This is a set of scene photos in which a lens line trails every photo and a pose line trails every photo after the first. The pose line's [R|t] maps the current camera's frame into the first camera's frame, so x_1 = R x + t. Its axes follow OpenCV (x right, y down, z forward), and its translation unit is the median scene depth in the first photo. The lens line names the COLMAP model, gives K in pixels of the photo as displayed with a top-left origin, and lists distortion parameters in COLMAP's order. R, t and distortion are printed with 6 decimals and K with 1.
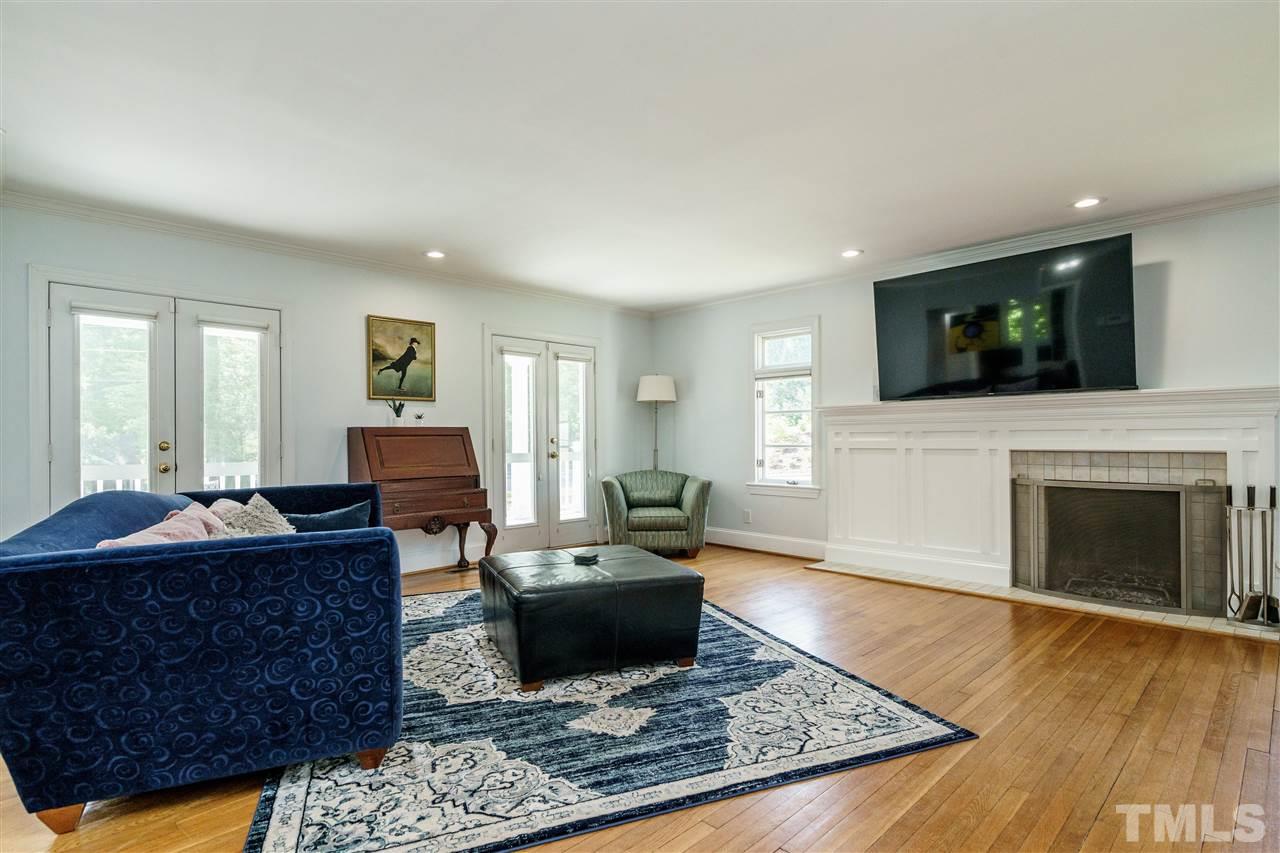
lens RADIAL K [[657.5, 0, 639.2], [0, 657.5, 437.8], [0, 0, 1]] dist [0.020393, 0.000779]
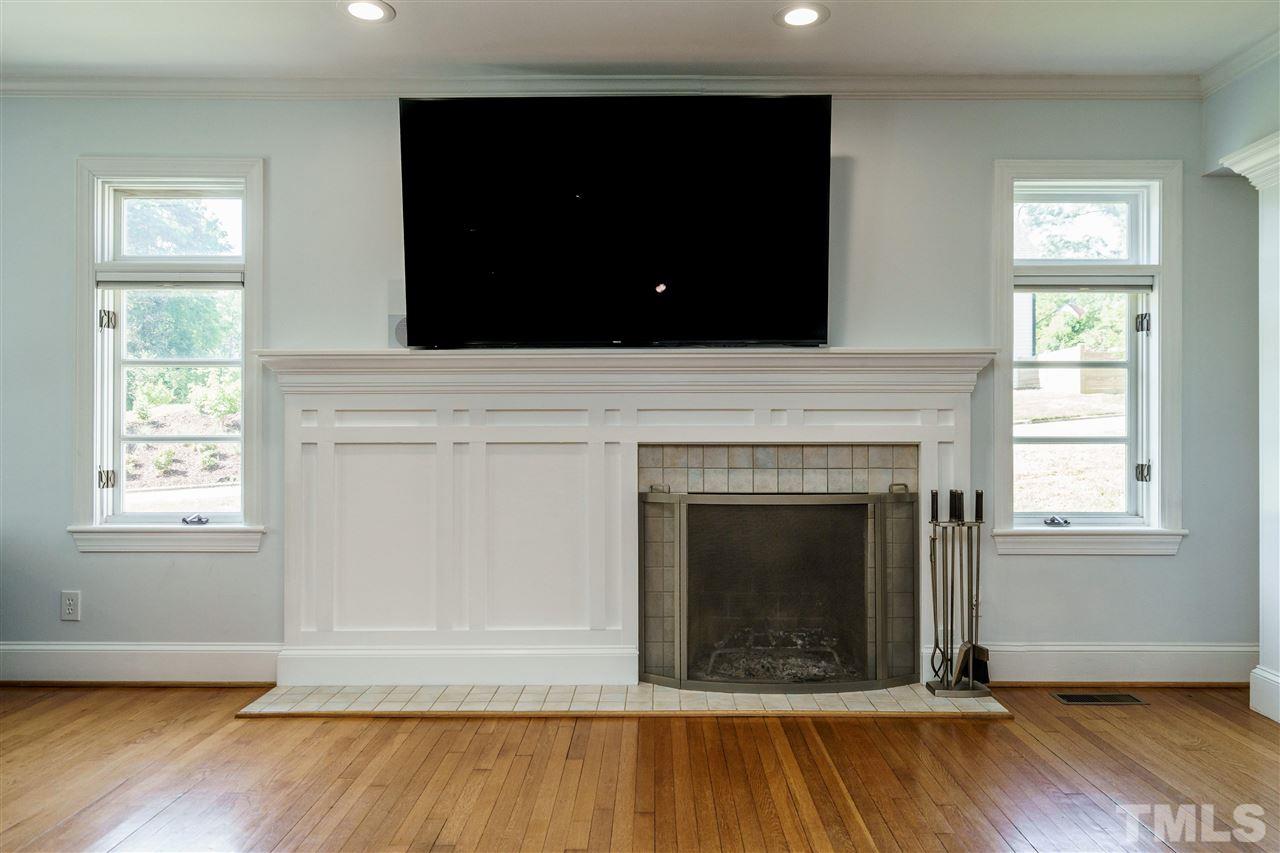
lens RADIAL K [[709.6, 0, 539.6], [0, 709.6, 432.5], [0, 0, 1]] dist [0.000649, -0.000157]
pose [[0.694967, 0.007530, 0.719002, 0.053969], [-0.004486, 0.999971, -0.006137, 0.011919], [-0.719028, 0.001040, 0.694980, 0.561203]]
